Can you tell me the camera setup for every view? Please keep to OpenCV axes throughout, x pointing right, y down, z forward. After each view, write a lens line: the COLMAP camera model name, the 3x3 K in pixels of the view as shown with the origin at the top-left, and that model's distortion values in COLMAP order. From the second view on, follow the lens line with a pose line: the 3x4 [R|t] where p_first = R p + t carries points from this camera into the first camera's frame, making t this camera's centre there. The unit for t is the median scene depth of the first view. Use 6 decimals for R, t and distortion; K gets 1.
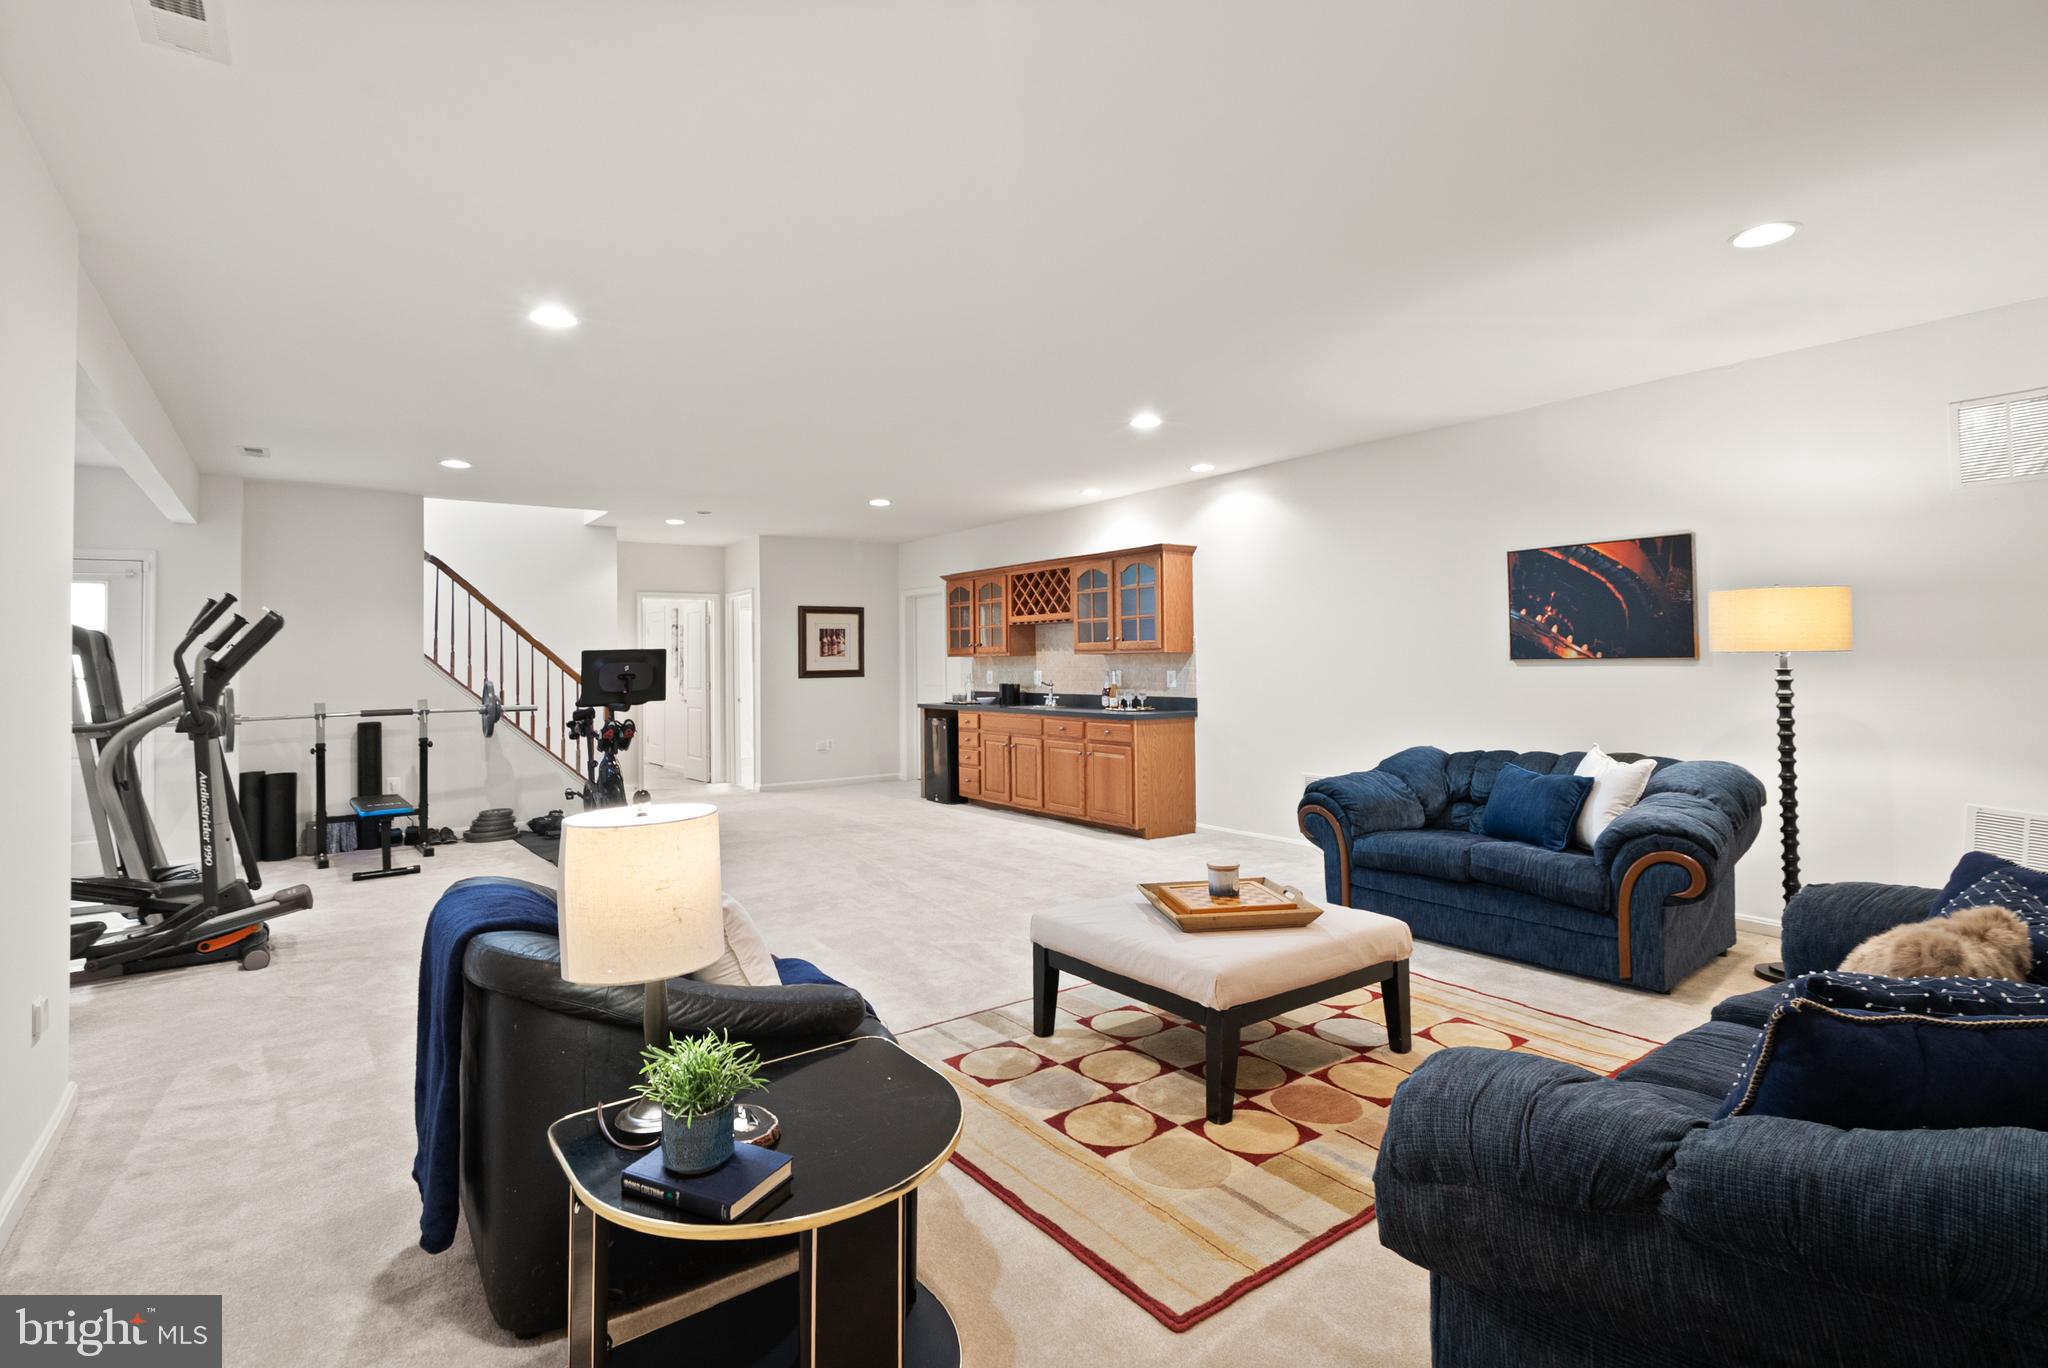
lens RADIAL K [[937.3, 0, 1009.1], [0, 937.3, 635.5], [0, 0, 1]] dist [-0.005681, 0.000110]
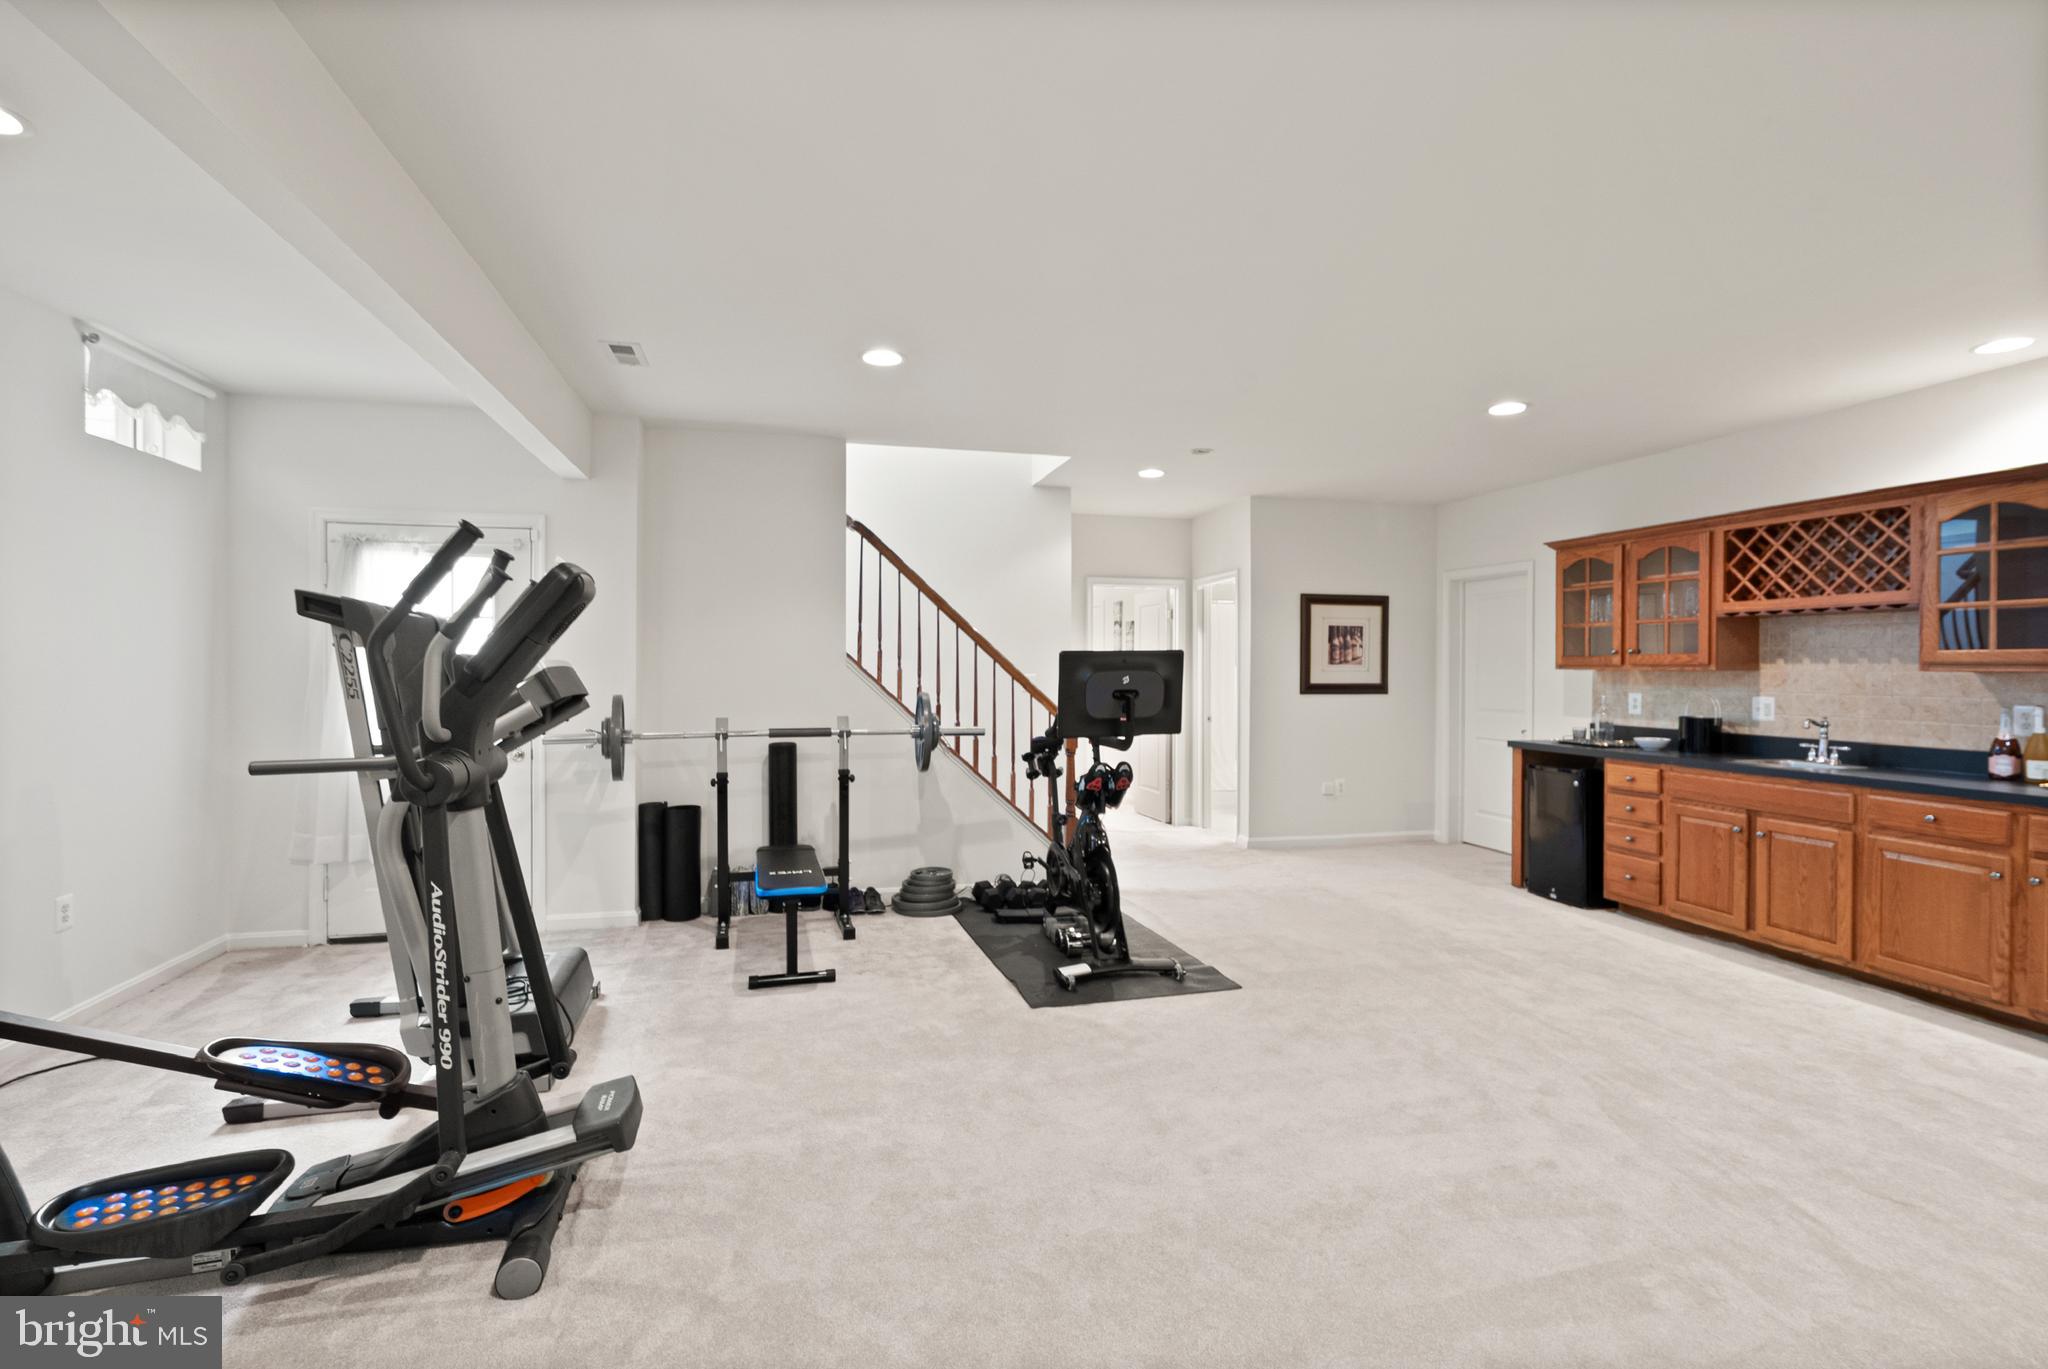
lens RADIAL K [[937.3, 0, 1032.8], [0, 937.3, 676.9], [0, 0, 1]] dist [-0.005681, 0.000110]
pose [[0.929204, 0.023399, -0.368826, -0.208624], [-0.008994, 0.999130, 0.040728, 0.006926], [0.369458, -0.034527, 0.928606, 0.355910]]
